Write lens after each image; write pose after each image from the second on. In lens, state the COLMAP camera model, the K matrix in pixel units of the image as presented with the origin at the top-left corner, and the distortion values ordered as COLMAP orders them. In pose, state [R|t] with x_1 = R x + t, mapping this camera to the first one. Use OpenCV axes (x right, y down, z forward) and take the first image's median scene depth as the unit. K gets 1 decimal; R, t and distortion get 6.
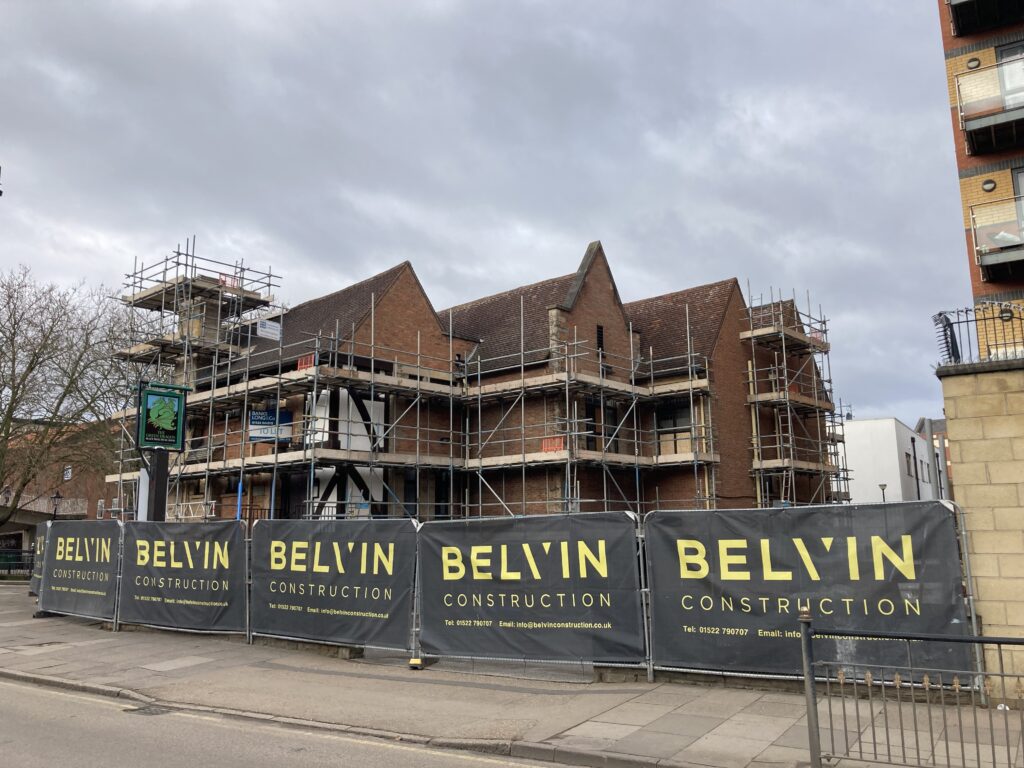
lens RADIAL K [[837.5, 0, 507.9], [0, 837.5, 380.3], [0, 0, 1]] dist [0.054985, -0.008346]
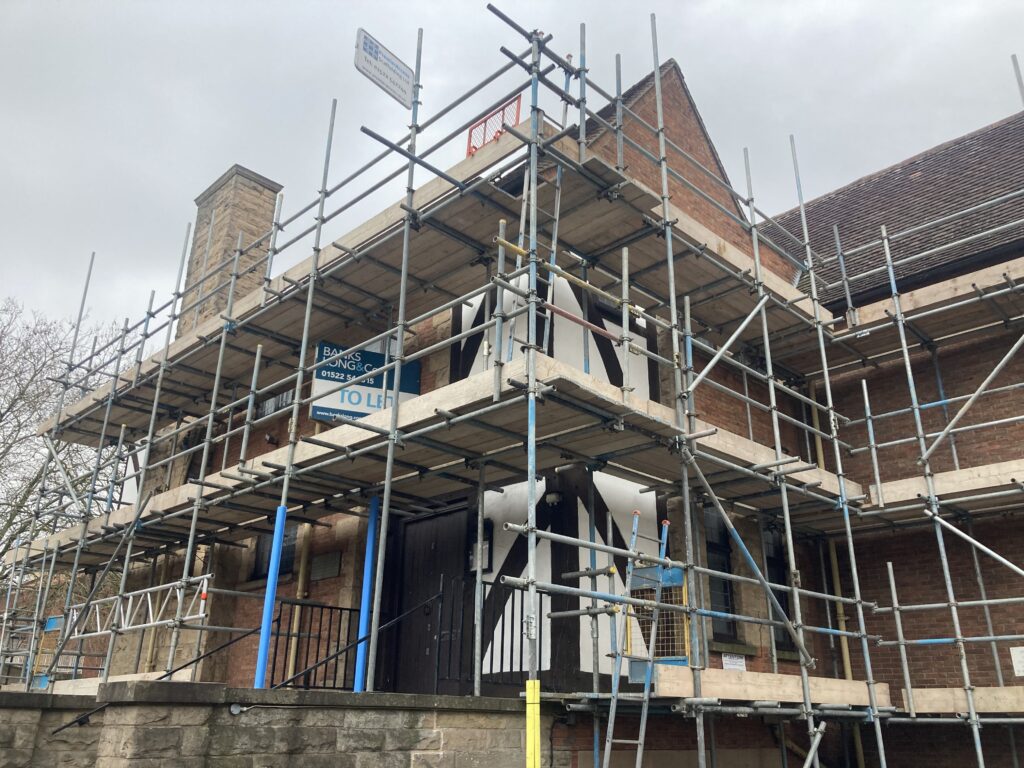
lens RADIAL K [[837.5, 0, 507.9], [0, 837.5, 380.3], [0, 0, 1]] dist [0.054985, -0.008346]
pose [[0.997611, -0.001132, -0.069070, -0.184871], [-0.012676, 0.979890, -0.199137, 0.125538], [0.067906, 0.199537, 0.977534, 0.605324]]
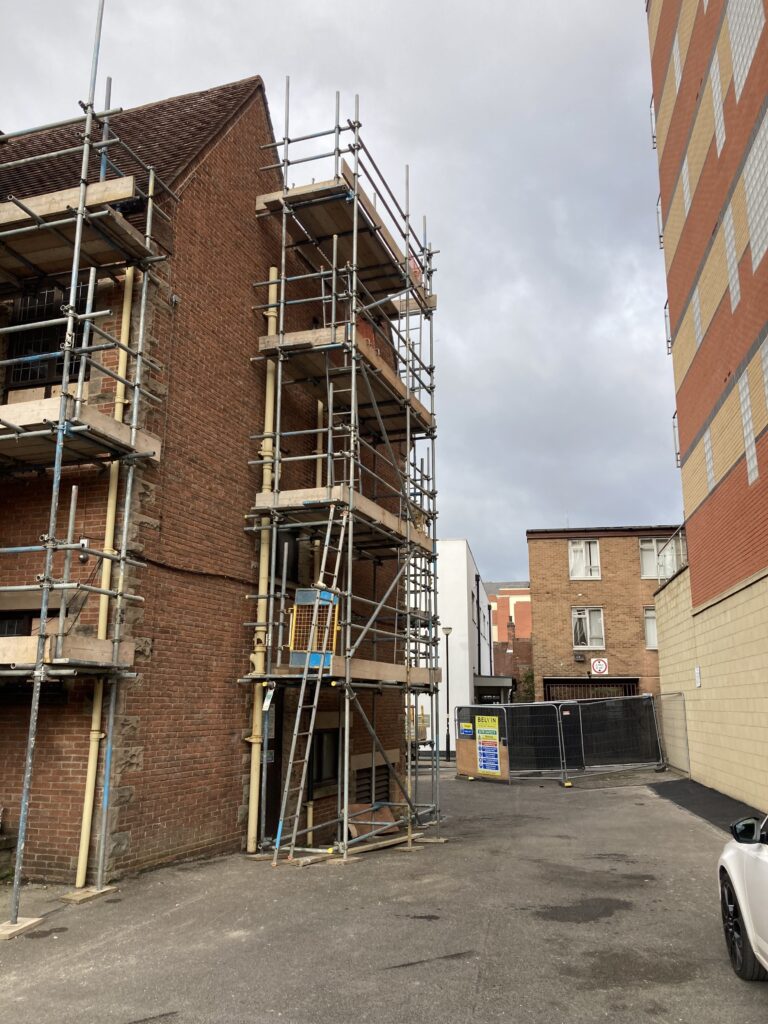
lens RADIAL K [[826.4, 0, 383.2], [0, 826.4, 517.2], [0, 0, 1]] dist [0.019038, 0.002883]
pose [[0.920923, 0.103398, 0.375778, 0.215434], [-0.087289, 0.994393, -0.059694, 0.135208], [-0.379843, 0.022172, 0.924785, 0.662669]]
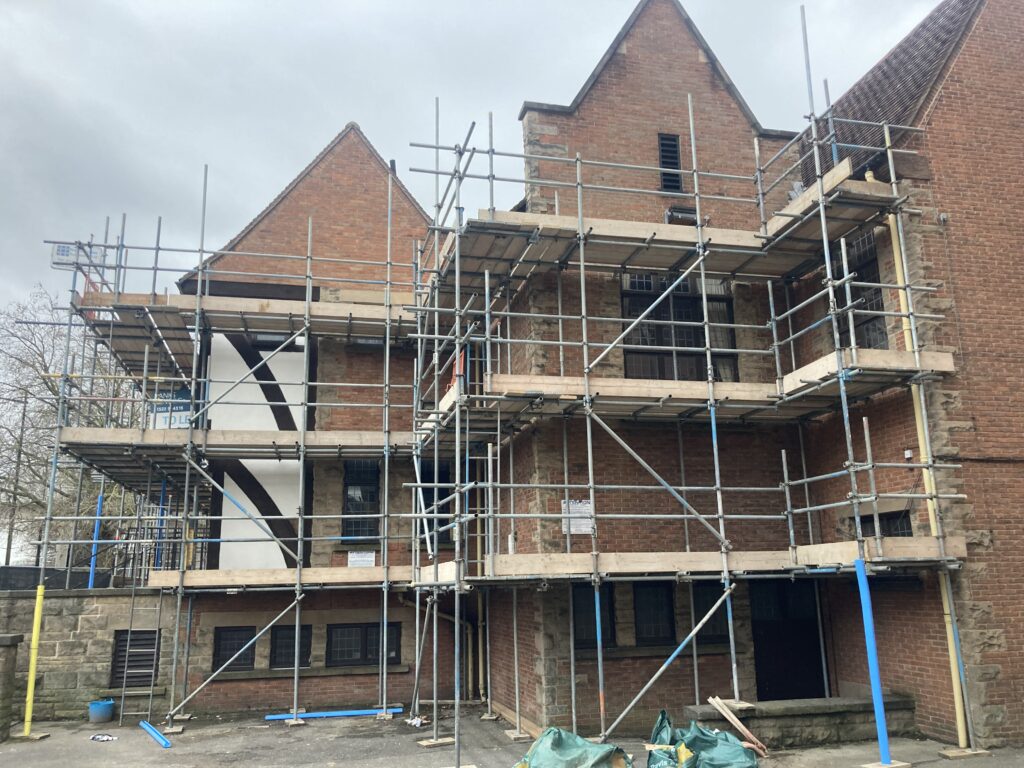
lens RADIAL K [[826.4, 0, 538.0], [0, 826.4, 396.5], [0, 0, 1]] dist [0.019038, 0.002883]
pose [[0.828871, -0.131359, -0.543800, 0.305552], [0.113657, 0.991311, -0.066220, 0.114722], [0.547773, -0.006919, 0.836598, 0.590788]]
